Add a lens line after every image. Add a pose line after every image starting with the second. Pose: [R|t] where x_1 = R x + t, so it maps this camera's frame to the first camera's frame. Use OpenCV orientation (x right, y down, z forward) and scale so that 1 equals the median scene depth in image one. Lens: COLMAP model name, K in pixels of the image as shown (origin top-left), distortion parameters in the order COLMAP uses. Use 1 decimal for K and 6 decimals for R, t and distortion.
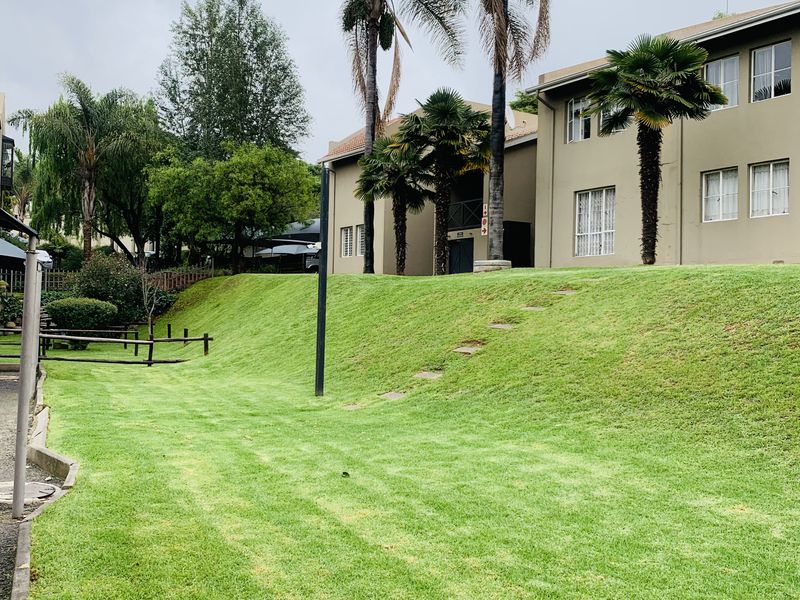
lens RADIAL K [[816.2, 0, 400.0], [0, 816.2, 300.0], [0, 0, 1]] dist [-0.002702, -0.005254]
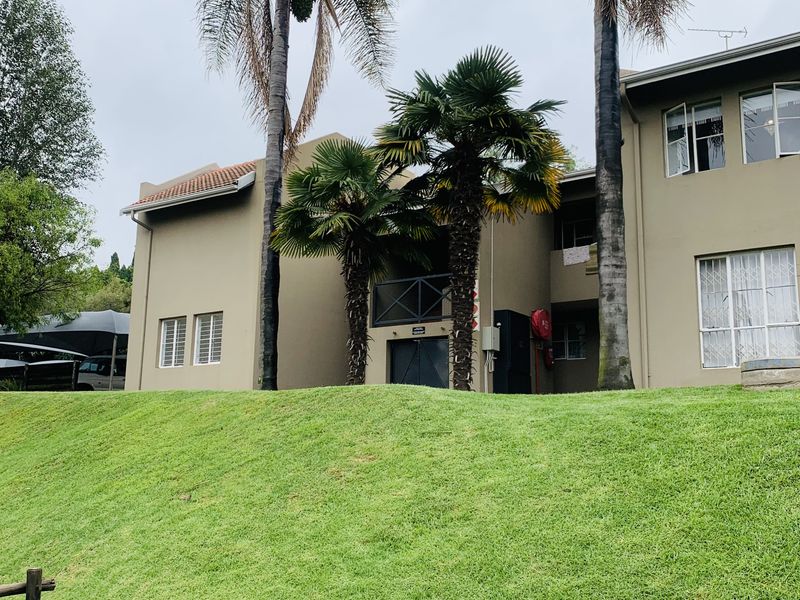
lens RADIAL K [[816.2, 0, 400.0], [0, 816.2, 300.0], [0, 0, 1]] dist [-0.002702, -0.005254]
pose [[0.929087, 0.067479, 0.363653, -0.154789], [-0.007009, 0.986252, -0.165101, -0.004199], [-0.369794, 0.150844, 0.916787, 0.455816]]
